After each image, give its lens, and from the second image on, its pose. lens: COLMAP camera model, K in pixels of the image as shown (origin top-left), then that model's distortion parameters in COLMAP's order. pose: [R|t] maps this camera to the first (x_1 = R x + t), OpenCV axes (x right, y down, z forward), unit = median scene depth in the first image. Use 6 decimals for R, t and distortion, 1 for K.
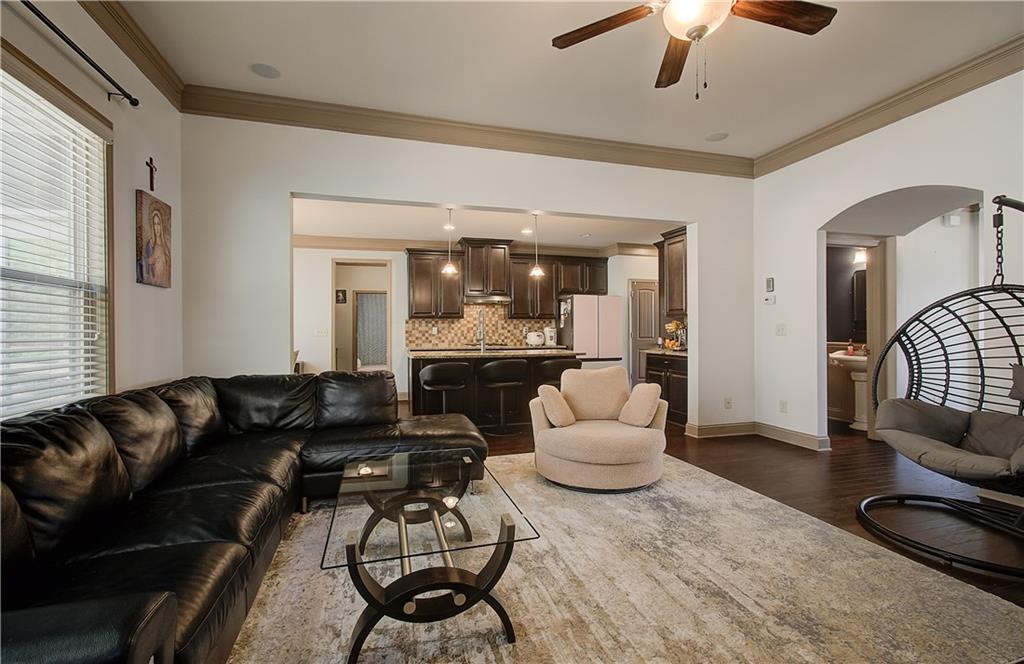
lens RADIAL K [[449.2, 0, 507.9], [0, 449.2, 321.8], [0, 0, 1]] dist [-0.000805, 0.004759]
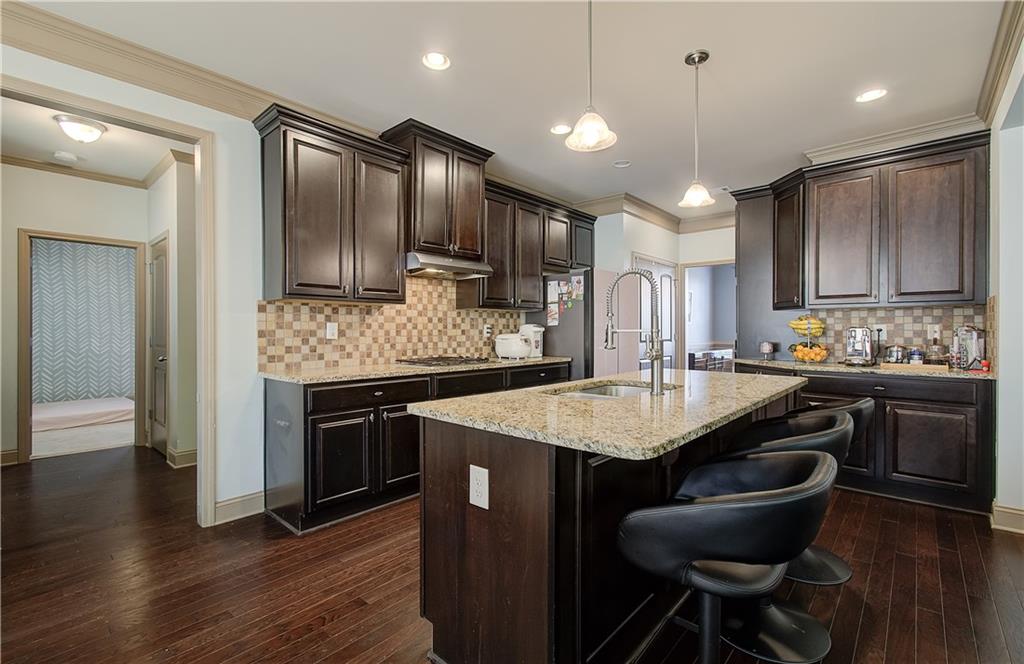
lens RADIAL K [[449.2, 0, 499.5], [0, 449.2, 330.1], [0, 0, 1]] dist [-0.000805, 0.004759]
pose [[0.846028, 0.003677, 0.533126, -0.260290], [-0.012897, 0.999825, 0.013570, 0.011780], [-0.532983, -0.018356, 0.845927, 0.576405]]
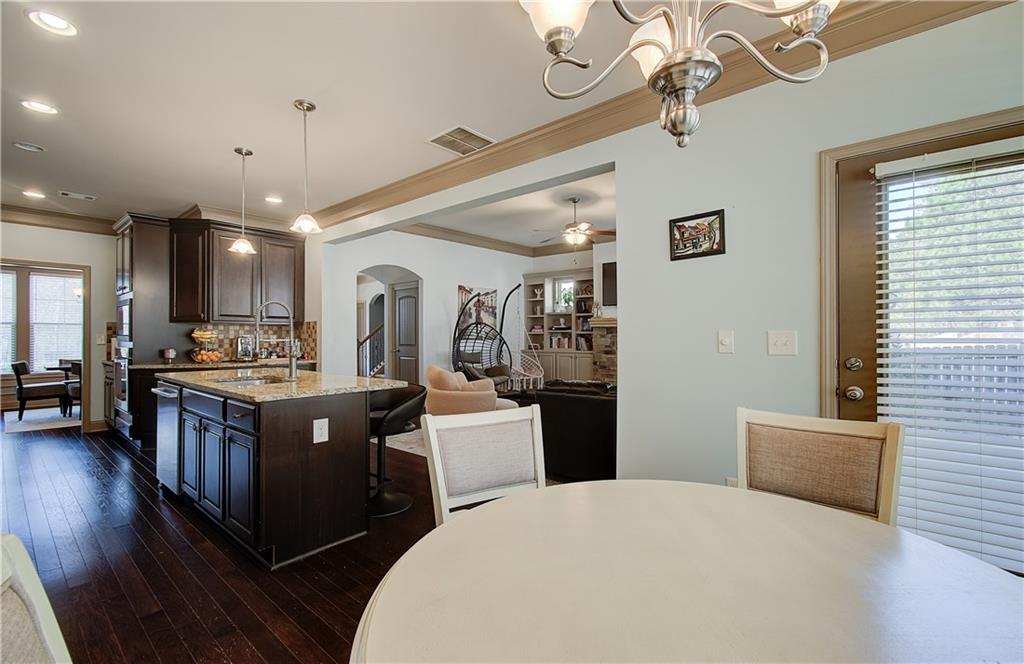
lens RADIAL K [[449.2, 0, 519.6], [0, 449.2, 331.0], [0, 0, 1]] dist [-0.000805, 0.004759]
pose [[-0.560293, 0.015235, 0.828154, -0.512391], [-0.009016, 0.999659, -0.024490, 0.014632], [-0.828245, -0.021188, -0.559965, 0.799040]]
